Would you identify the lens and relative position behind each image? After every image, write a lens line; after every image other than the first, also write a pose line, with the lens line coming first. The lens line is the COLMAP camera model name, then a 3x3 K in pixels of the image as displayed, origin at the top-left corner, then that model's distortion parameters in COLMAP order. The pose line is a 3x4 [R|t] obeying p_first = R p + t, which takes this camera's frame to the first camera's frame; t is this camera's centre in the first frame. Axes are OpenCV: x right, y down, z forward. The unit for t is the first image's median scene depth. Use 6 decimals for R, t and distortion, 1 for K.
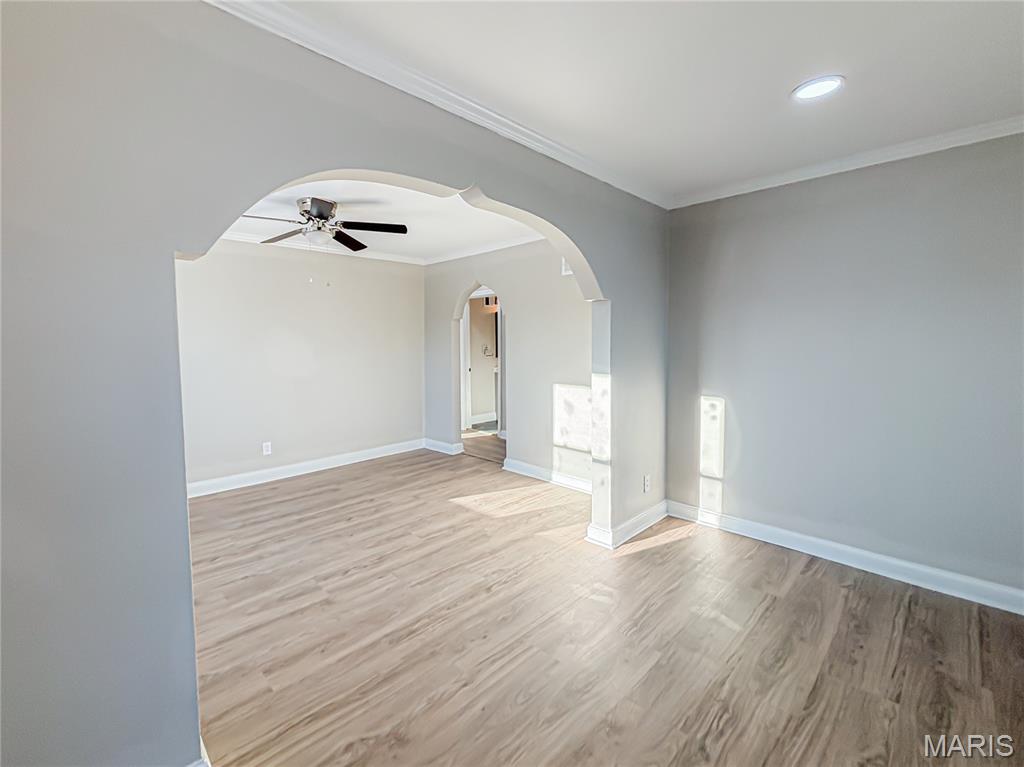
lens RADIAL K [[417.6, 0, 512.0], [0, 417.6, 383.5], [0, 0, 1]] dist [-0.000528, -0.000072]
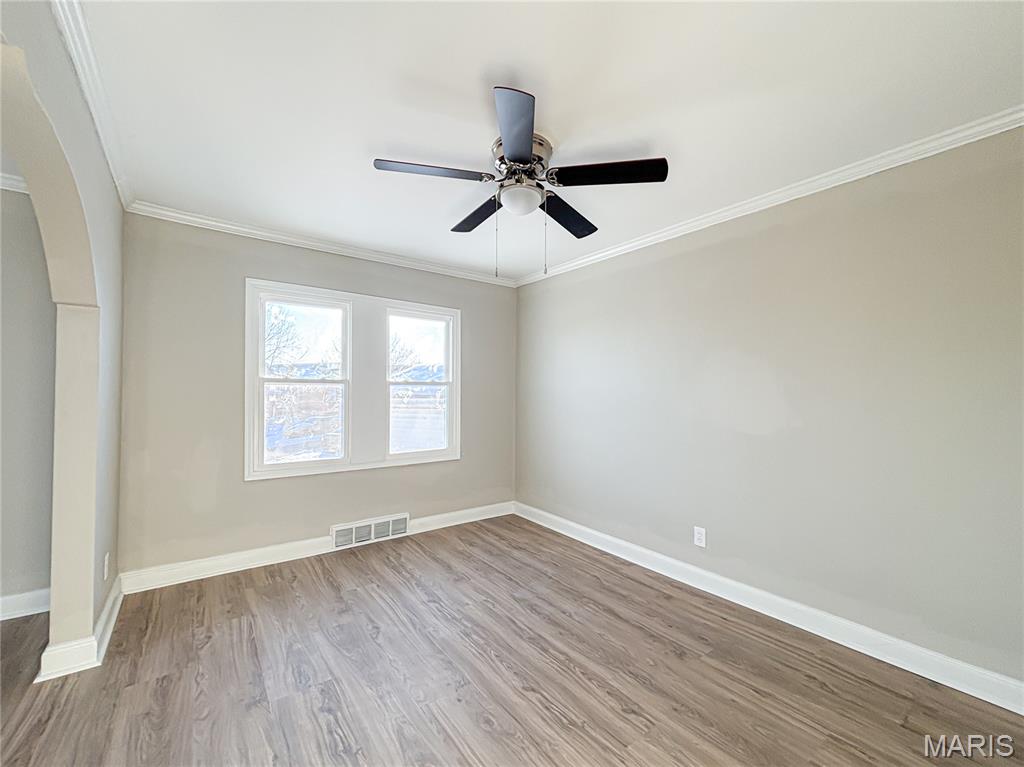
lens RADIAL K [[417.6, 0, 512.0], [0, 417.6, 383.5], [0, 0, 1]] dist [-0.000528, -0.000072]
pose [[-0.174769, -0.024495, -0.984305, 0.174557], [-0.105917, 0.994357, -0.005939, -0.072781], [0.978896, 0.103217, -0.176377, 1.103395]]
